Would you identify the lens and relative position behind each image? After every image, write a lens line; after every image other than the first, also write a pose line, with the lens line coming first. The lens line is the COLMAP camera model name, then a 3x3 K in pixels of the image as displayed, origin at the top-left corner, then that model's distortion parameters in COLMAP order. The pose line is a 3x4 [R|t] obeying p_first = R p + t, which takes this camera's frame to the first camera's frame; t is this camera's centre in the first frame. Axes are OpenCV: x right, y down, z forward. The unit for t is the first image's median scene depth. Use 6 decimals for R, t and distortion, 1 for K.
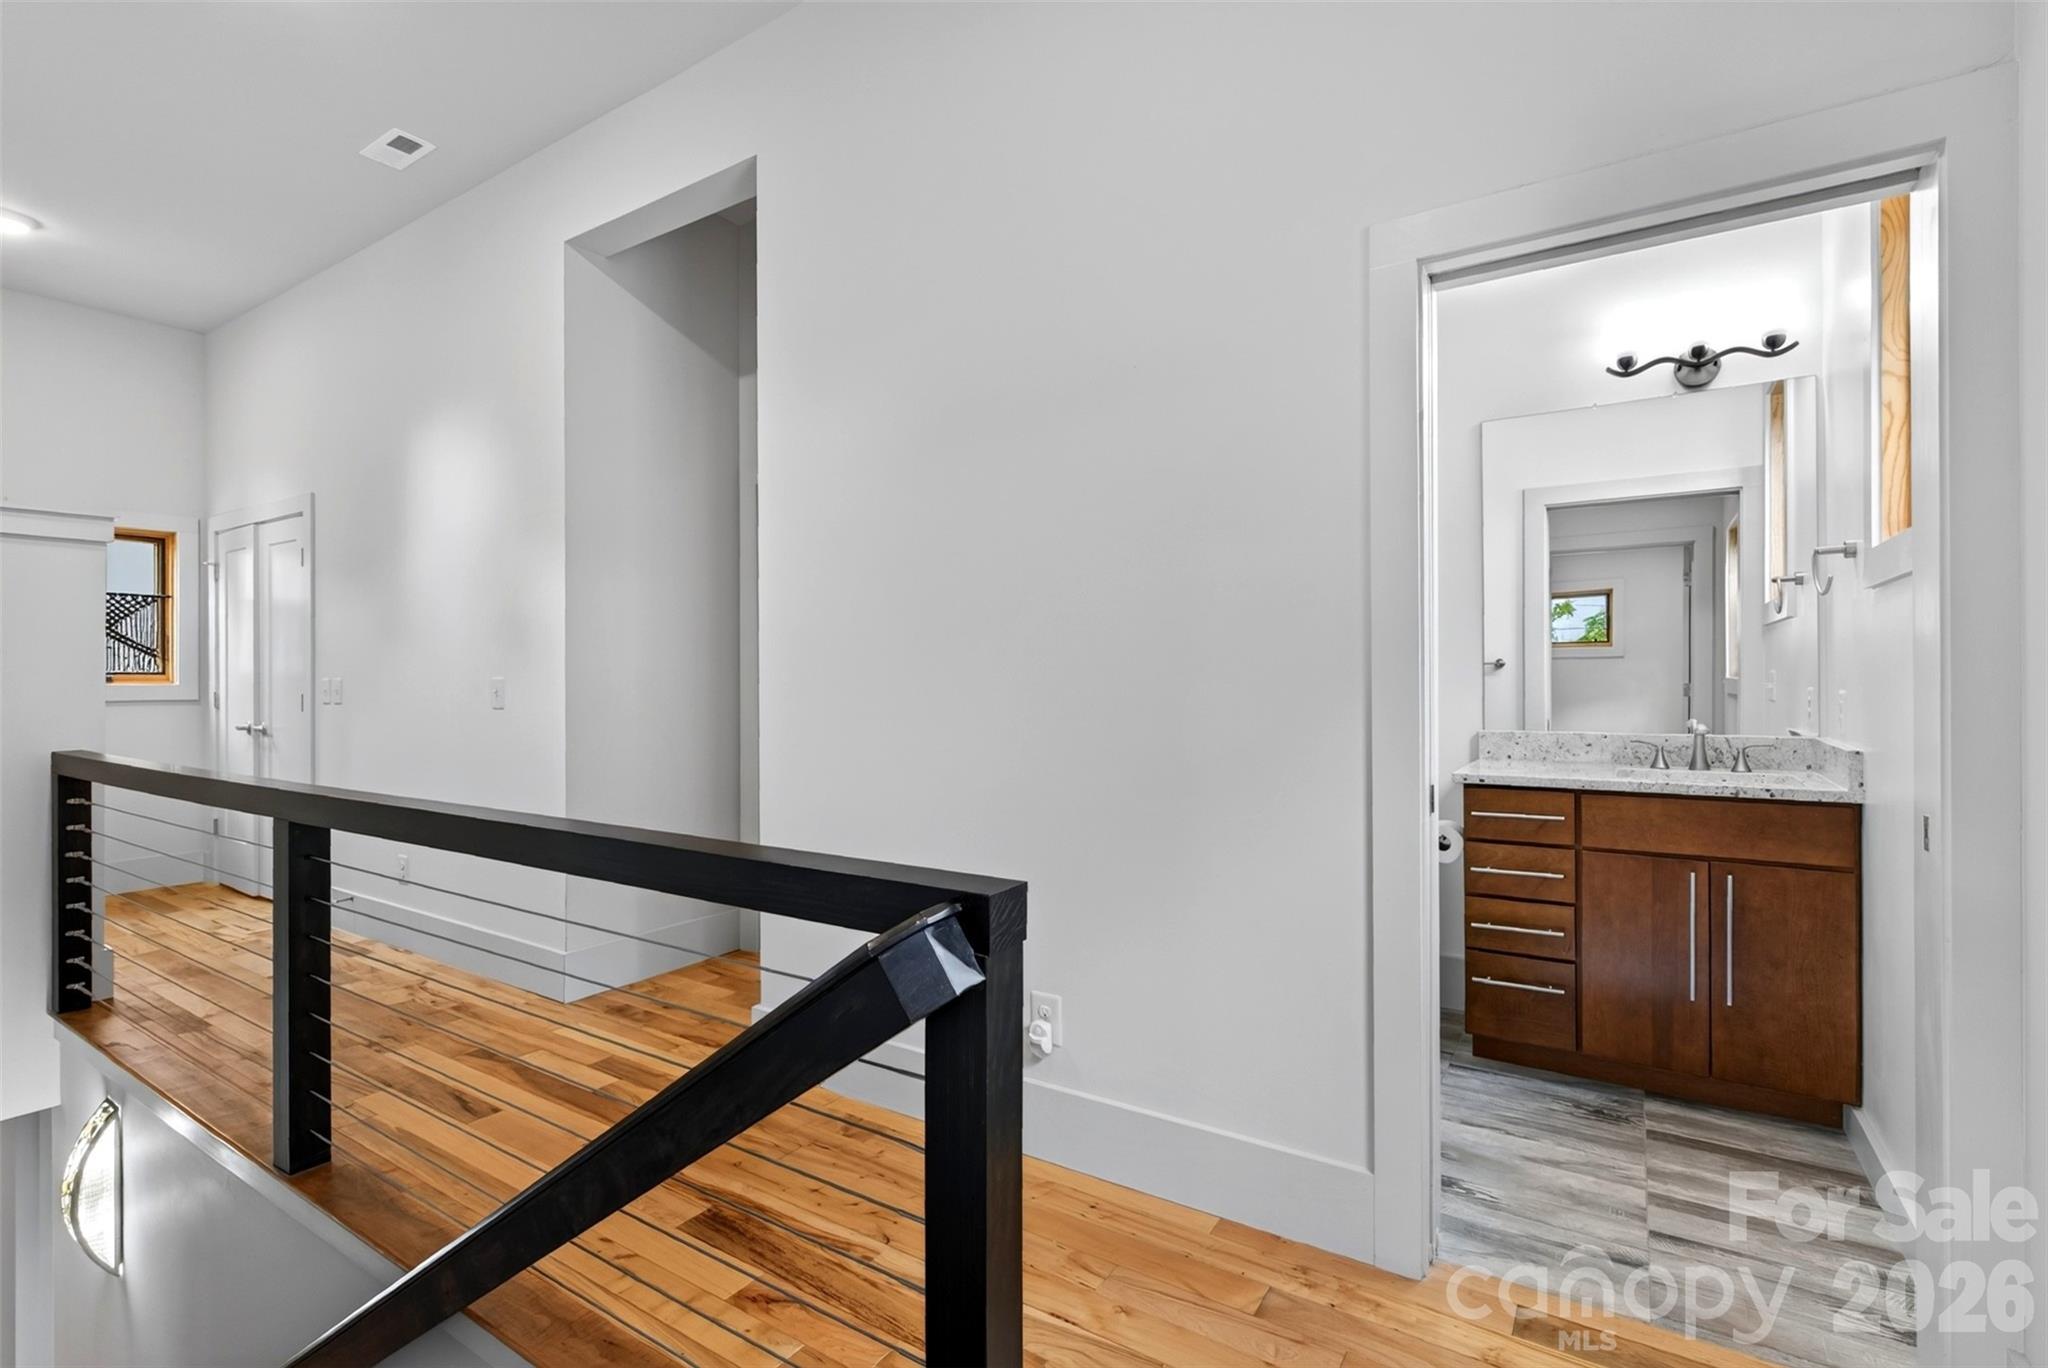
lens RADIAL K [[948.1, 0, 1020.1], [0, 948.1, 683.1], [0, 0, 1]] dist [-0.003862, 0.000186]
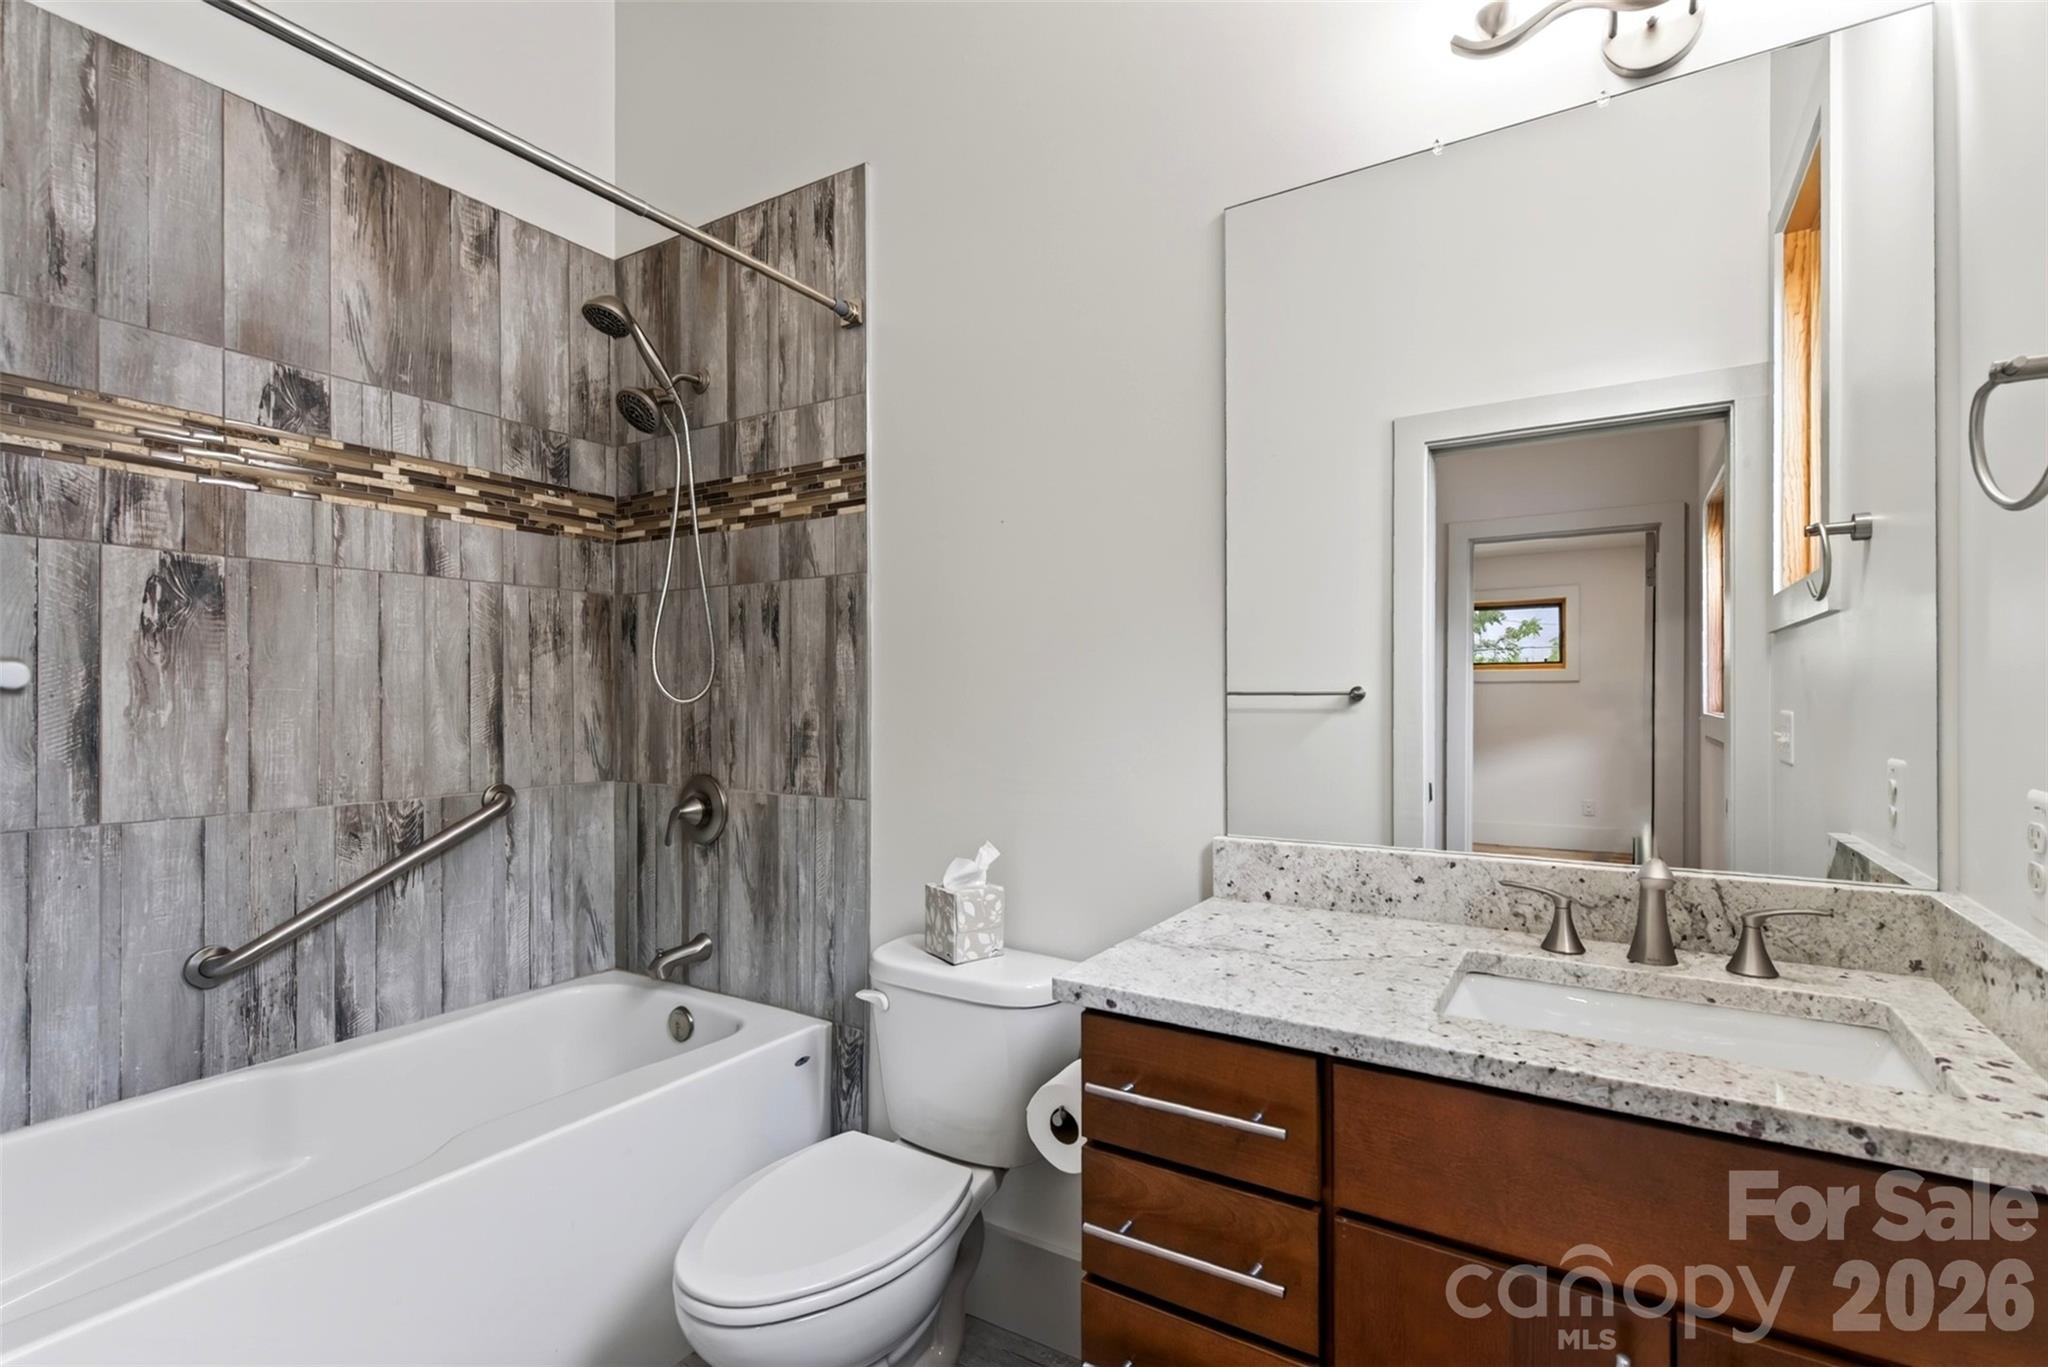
lens RADIAL K [[948.1, 0, 1032.4], [0, 948.1, 701.5], [0, 0, 1]] dist [-0.003862, 0.000186]
pose [[0.999584, 0.004366, 0.028507, 0.389262], [-0.004347, 0.999990, -0.000717, -0.019789], [-0.028510, 0.000593, 0.999593, 0.531512]]
